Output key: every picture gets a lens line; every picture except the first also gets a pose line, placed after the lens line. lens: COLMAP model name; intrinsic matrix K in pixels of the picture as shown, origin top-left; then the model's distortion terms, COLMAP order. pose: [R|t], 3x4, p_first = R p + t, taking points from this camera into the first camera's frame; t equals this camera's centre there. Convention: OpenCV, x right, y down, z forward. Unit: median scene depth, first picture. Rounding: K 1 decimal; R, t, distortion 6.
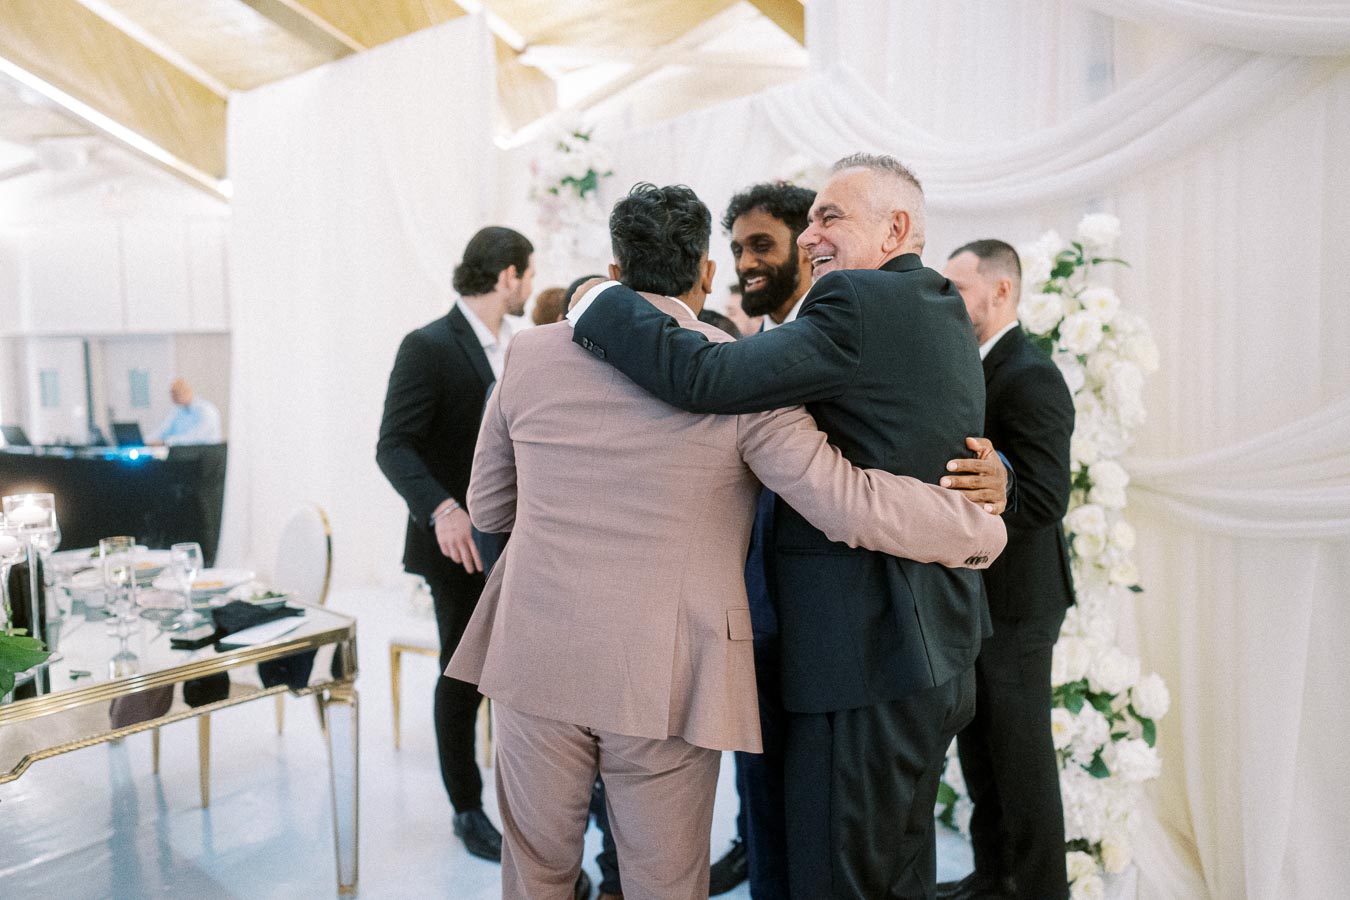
lens RADIAL K [[914.5, 0, 672.8], [0, 914.5, 461.0], [0, 0, 1]] dist [-0.044331, 0.062877]
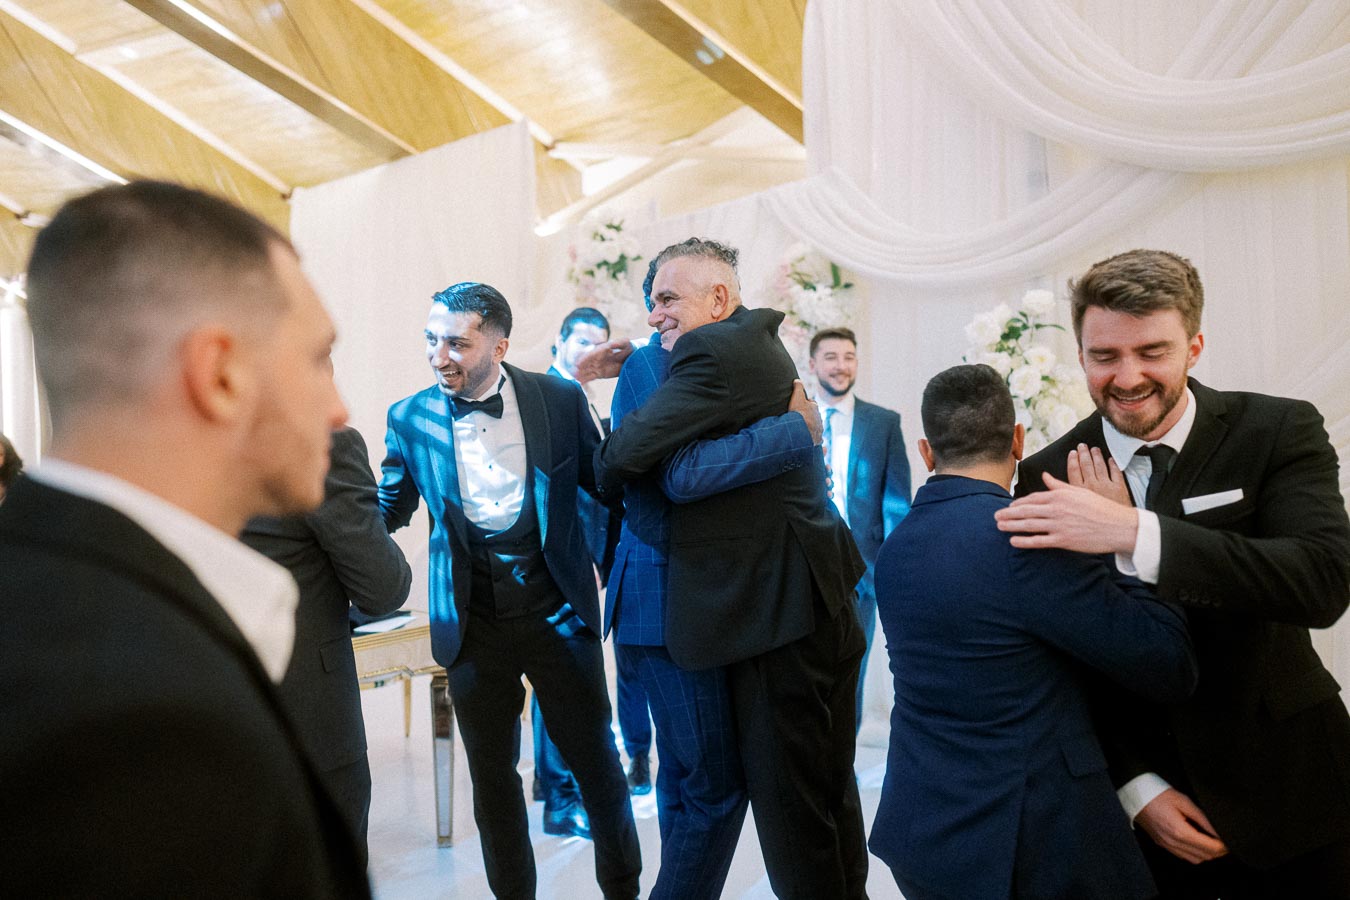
lens RADIAL K [[916.9, 0, 675.0], [0, 916.9, 450.0], [0, 0, 1]] dist [-0.039515, 0.055854]
pose [[0.999876, -0.014057, -0.007081, -0.017851], [0.013400, 0.996235, -0.085651, 0.031619], [0.008258, 0.085546, 0.996300, -0.150827]]
